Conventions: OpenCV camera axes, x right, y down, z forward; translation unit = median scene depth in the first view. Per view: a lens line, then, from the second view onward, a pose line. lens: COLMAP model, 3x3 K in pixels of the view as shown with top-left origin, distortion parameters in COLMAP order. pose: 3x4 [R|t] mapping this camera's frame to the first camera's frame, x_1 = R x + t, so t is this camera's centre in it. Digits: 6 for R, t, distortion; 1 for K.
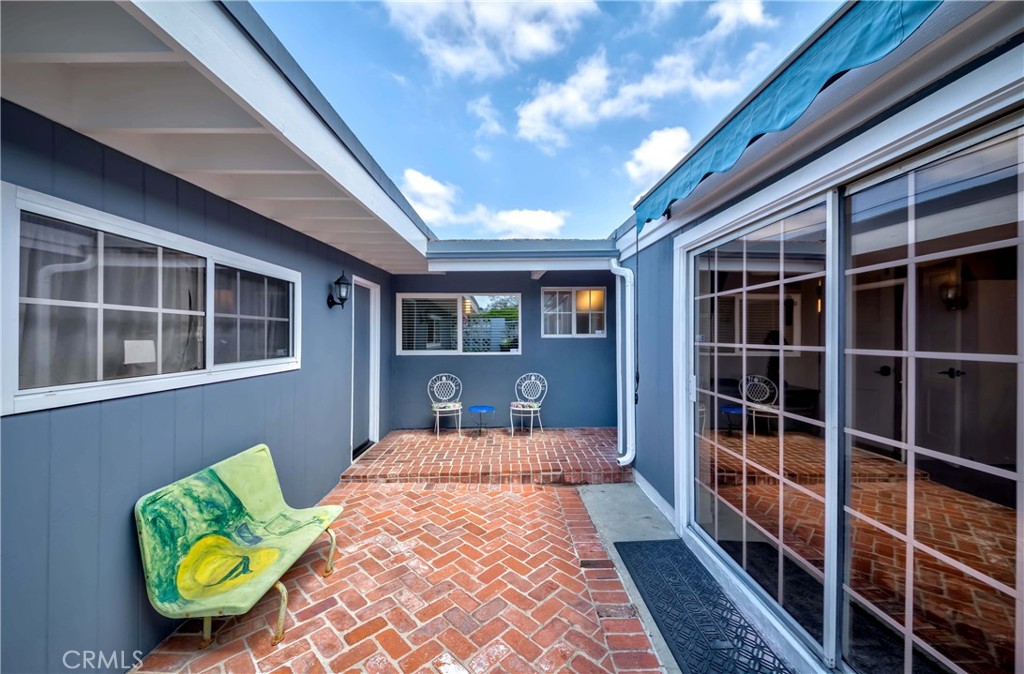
lens RADIAL K [[406.7, 0, 512.0], [0, 406.7, 337.0], [0, 0, 1]] dist [0.033921, -0.026073]
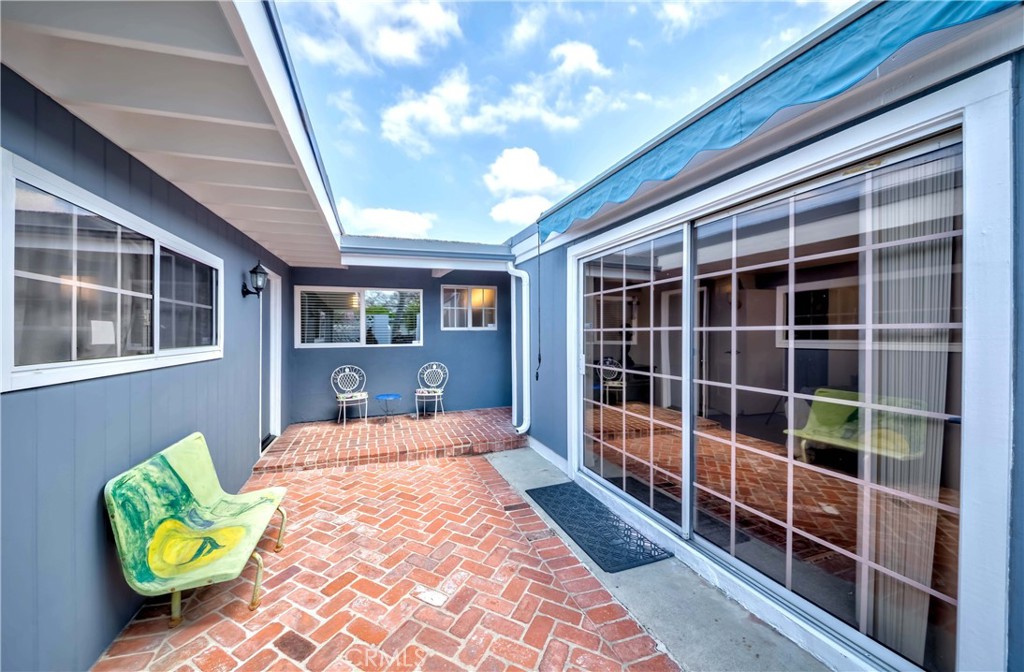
lens RADIAL K [[384.4, 0, 498.0], [0, 384.4, 338.8], [0, 0, 1]] dist [0.032916, -0.031038]
pose [[0.954714, -0.009016, 0.297389, -0.173888], [0.006216, 0.999927, 0.010358, 0.028447], [-0.297460, -0.008041, 0.954700, -0.087650]]
